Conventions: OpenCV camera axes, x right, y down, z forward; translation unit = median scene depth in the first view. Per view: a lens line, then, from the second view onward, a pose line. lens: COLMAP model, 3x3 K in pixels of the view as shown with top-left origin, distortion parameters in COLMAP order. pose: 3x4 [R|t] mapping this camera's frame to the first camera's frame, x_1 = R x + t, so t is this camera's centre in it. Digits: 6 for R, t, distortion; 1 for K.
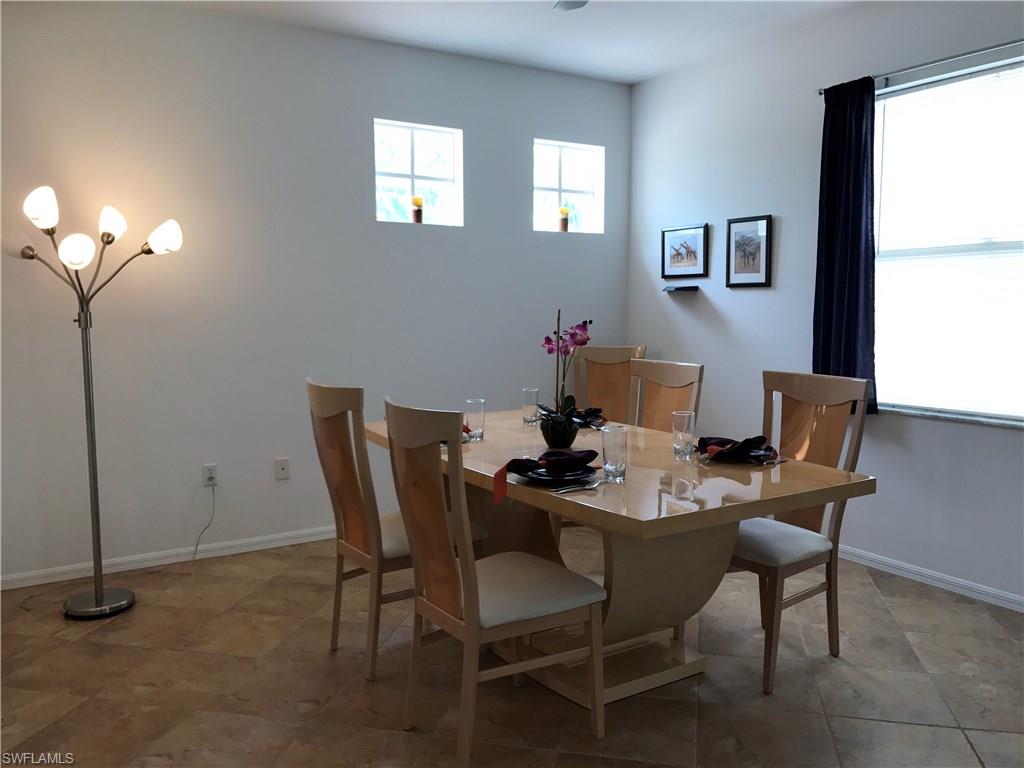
lens RADIAL K [[837.9, 0, 507.8], [0, 837.9, 384.0], [0, 0, 1]] dist [0.012239, -0.015024]
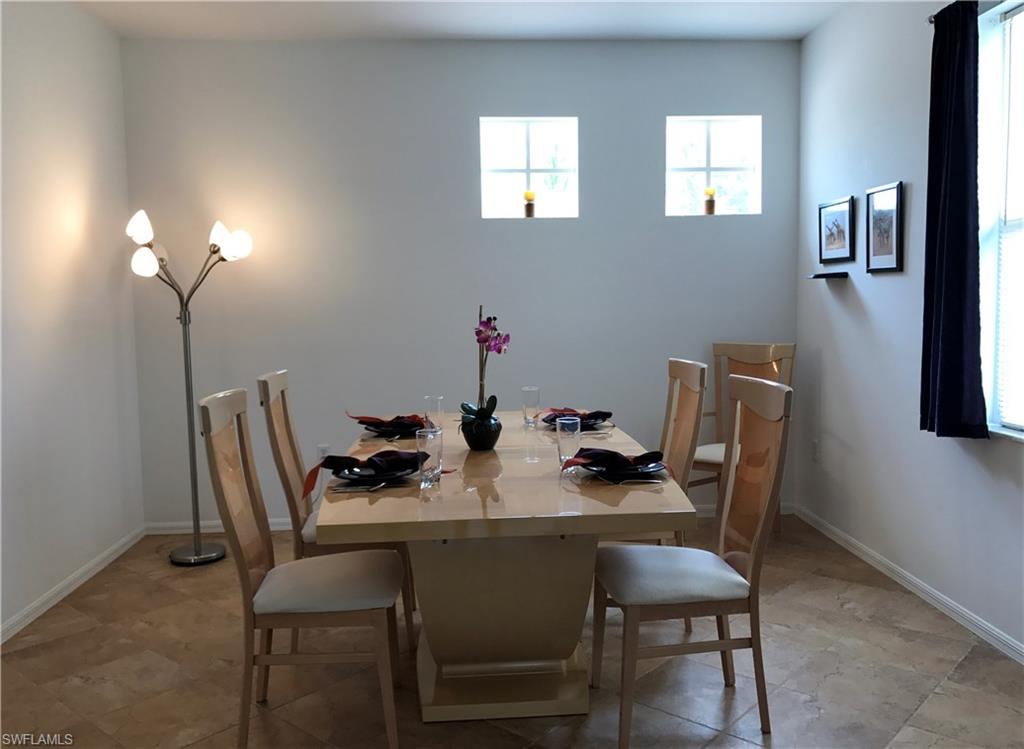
lens RADIAL K [[858.4, 0, 510.3], [0, 858.4, 373.1], [0, 0, 1]] dist [0.024076, -0.011285]
pose [[0.878326, 0.028510, -0.477211, 0.372426], [-0.029540, 0.999549, 0.005347, -0.012310], [0.477148, 0.009401, 0.878773, 0.099587]]
